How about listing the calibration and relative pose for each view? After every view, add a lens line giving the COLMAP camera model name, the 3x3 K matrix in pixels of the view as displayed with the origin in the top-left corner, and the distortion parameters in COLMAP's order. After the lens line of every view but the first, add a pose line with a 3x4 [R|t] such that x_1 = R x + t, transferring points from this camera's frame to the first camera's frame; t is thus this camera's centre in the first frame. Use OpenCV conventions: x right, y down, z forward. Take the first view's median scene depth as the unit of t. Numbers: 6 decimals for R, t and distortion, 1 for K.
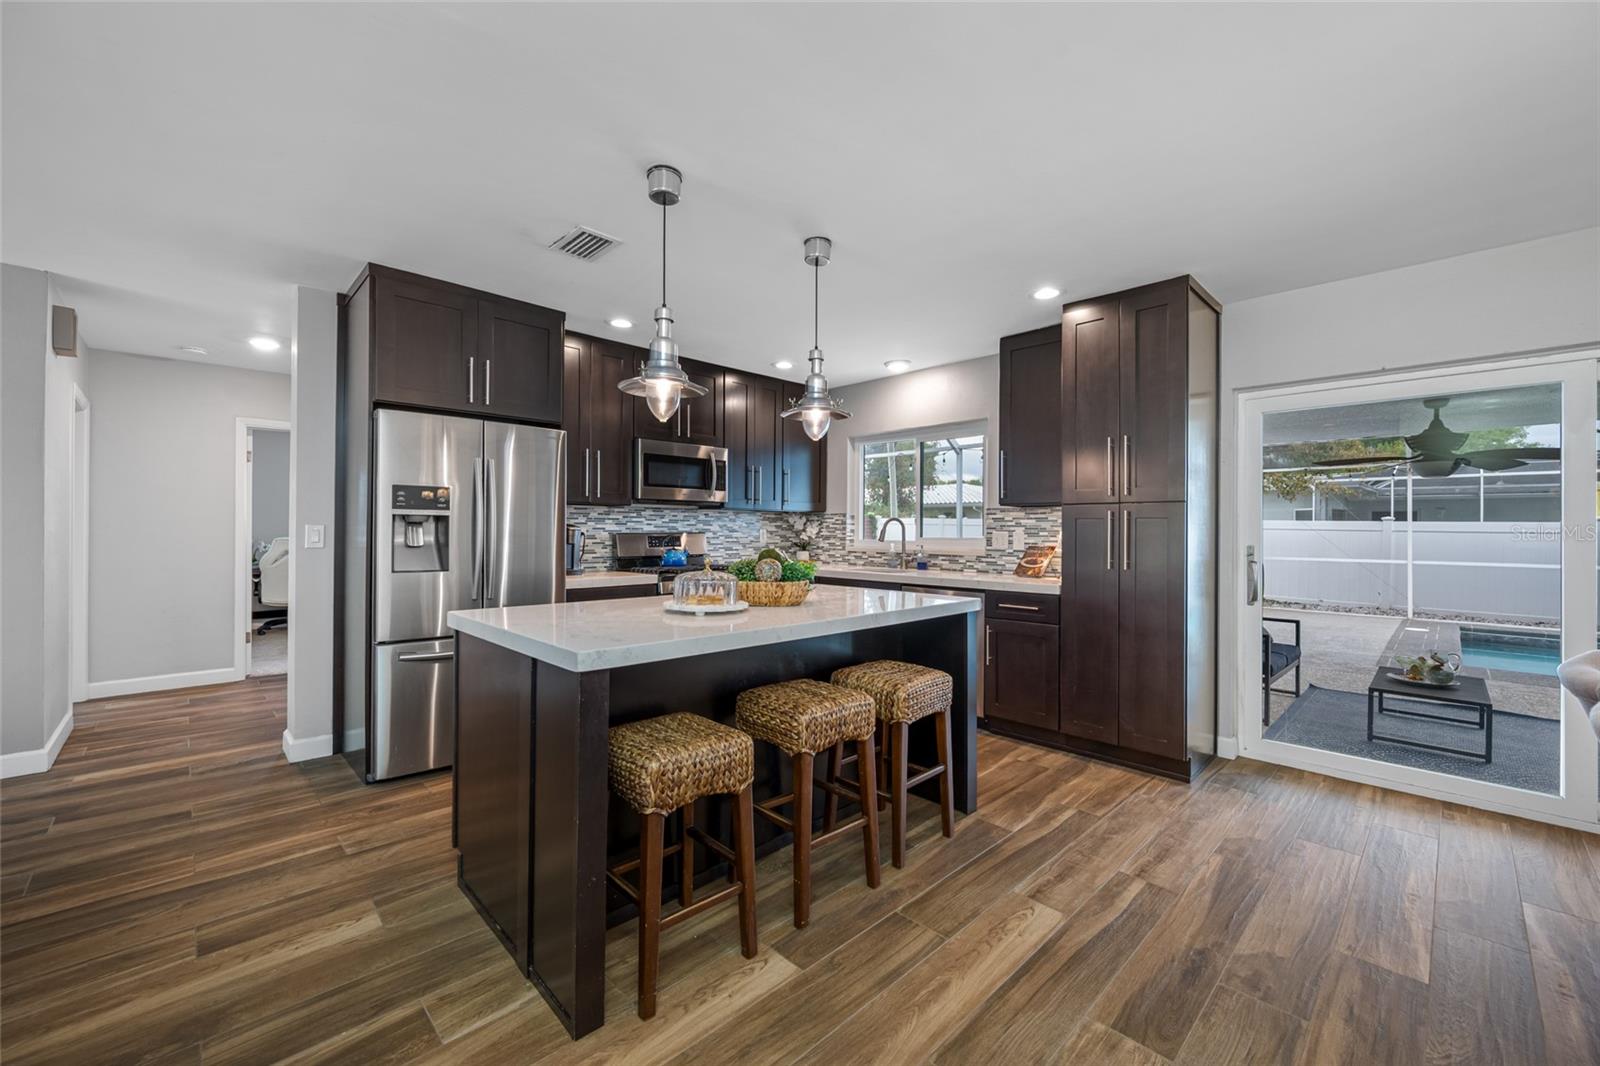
lens RADIAL K [[634.7, 0, 800.7], [0, 634.7, 534.8], [0, 0, 1]] dist [-0.003454, 0.001389]
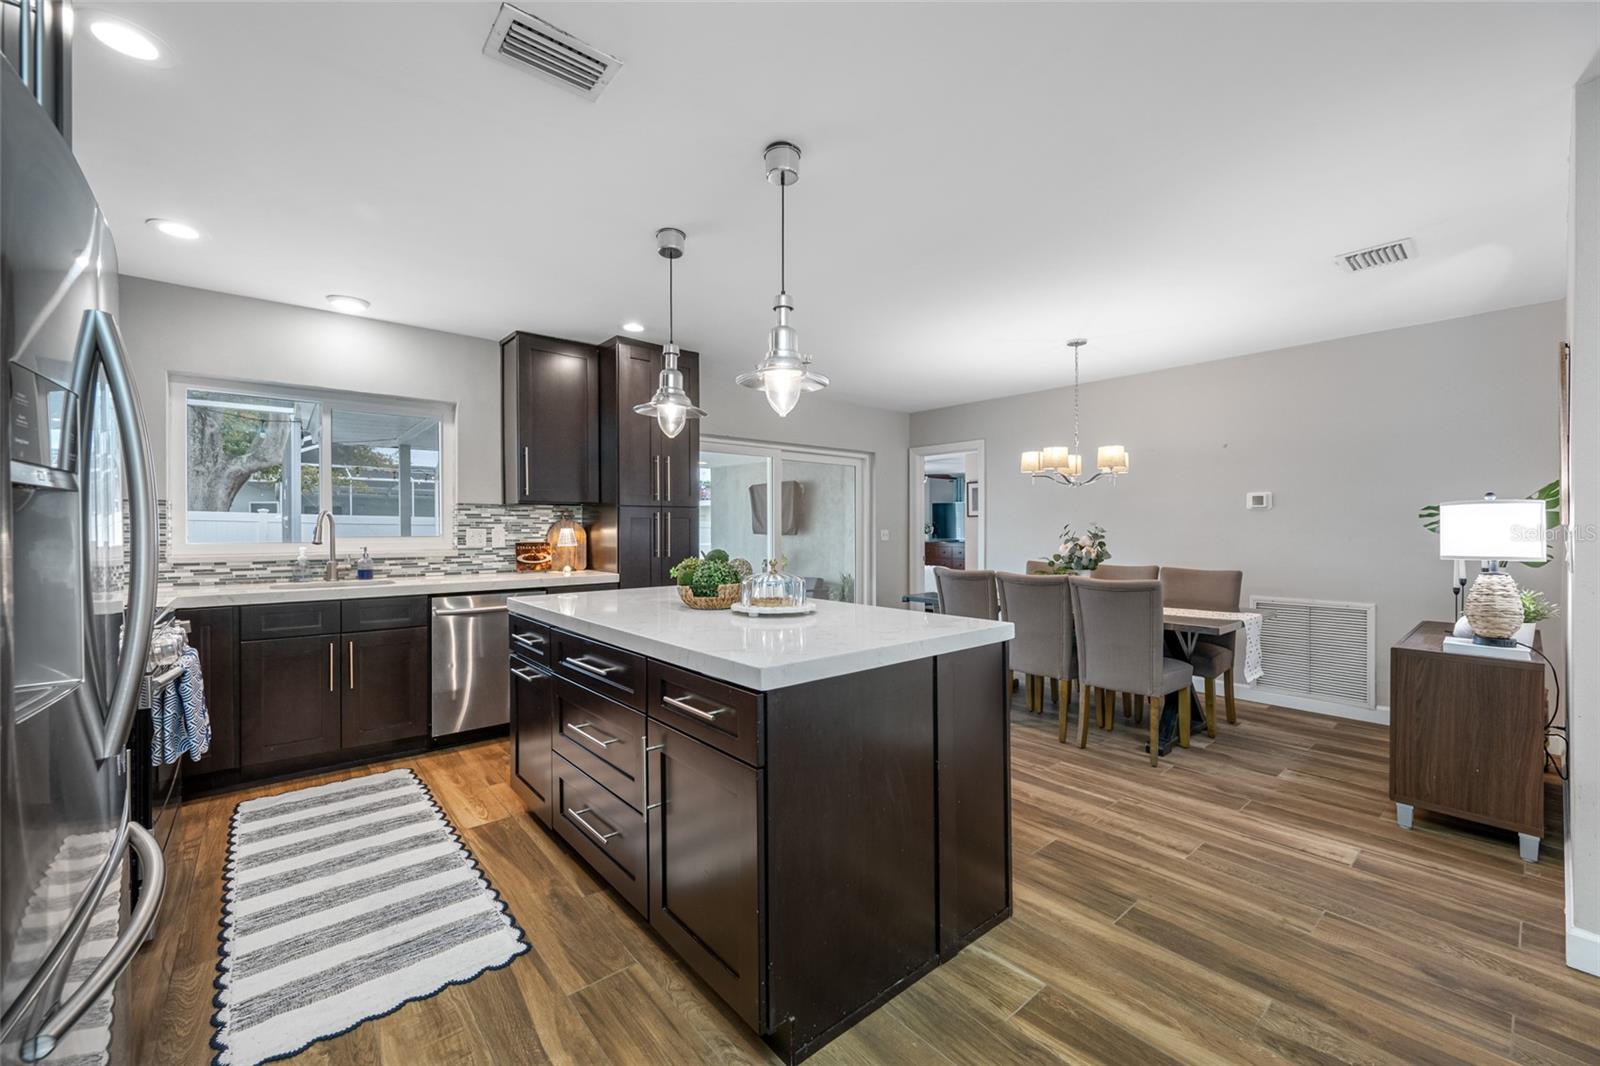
lens RADIAL K [[634.7, 0, 800.2], [0, 634.7, 531.5], [0, 0, 1]] dist [-0.003454, 0.001389]
pose [[0.077088, -0.013573, 0.996932, -0.776451], [0.007266, 0.999888, 0.013052, -0.013205], [-0.996998, 0.006238, 0.077178, 0.606864]]
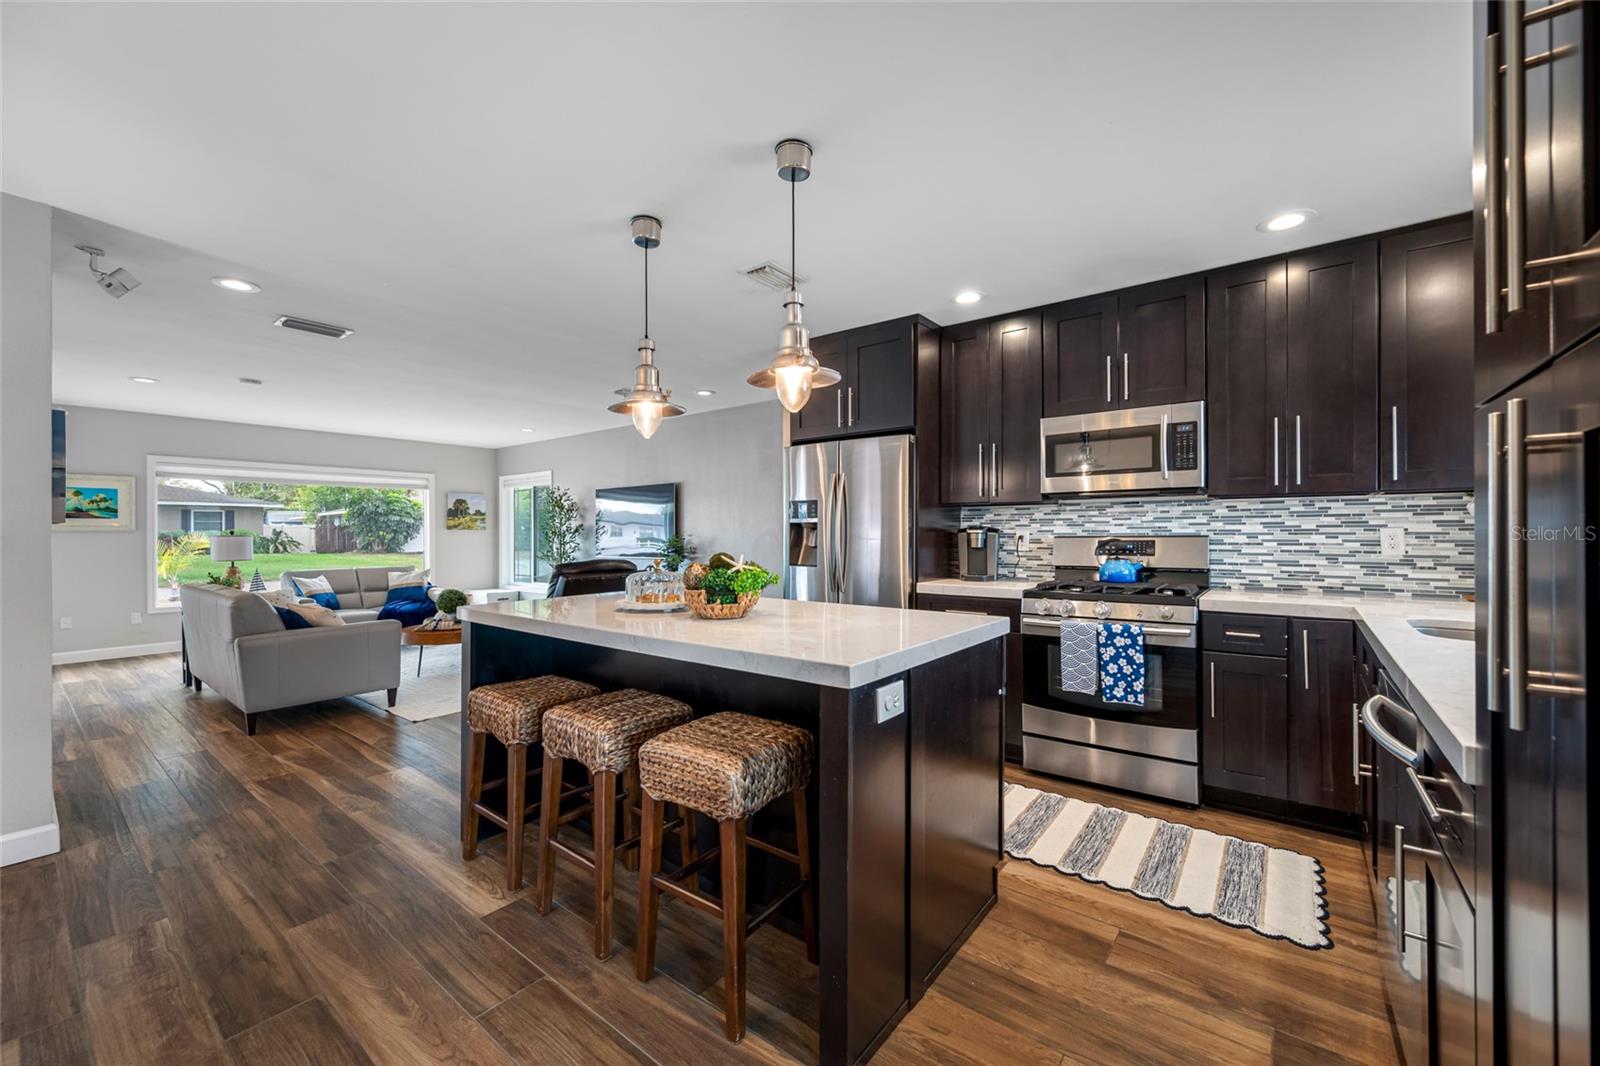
lens RADIAL K [[634.7, 0, 800.2], [0, 634.7, 533.2], [0, 0, 1]] dist [-0.003454, 0.001389]
pose [[0.131843, -0.005102, -0.991257, 0.645864], [-0.003257, 0.999979, -0.005580, -0.001138], [0.991265, 0.003964, 0.131824, 0.755173]]
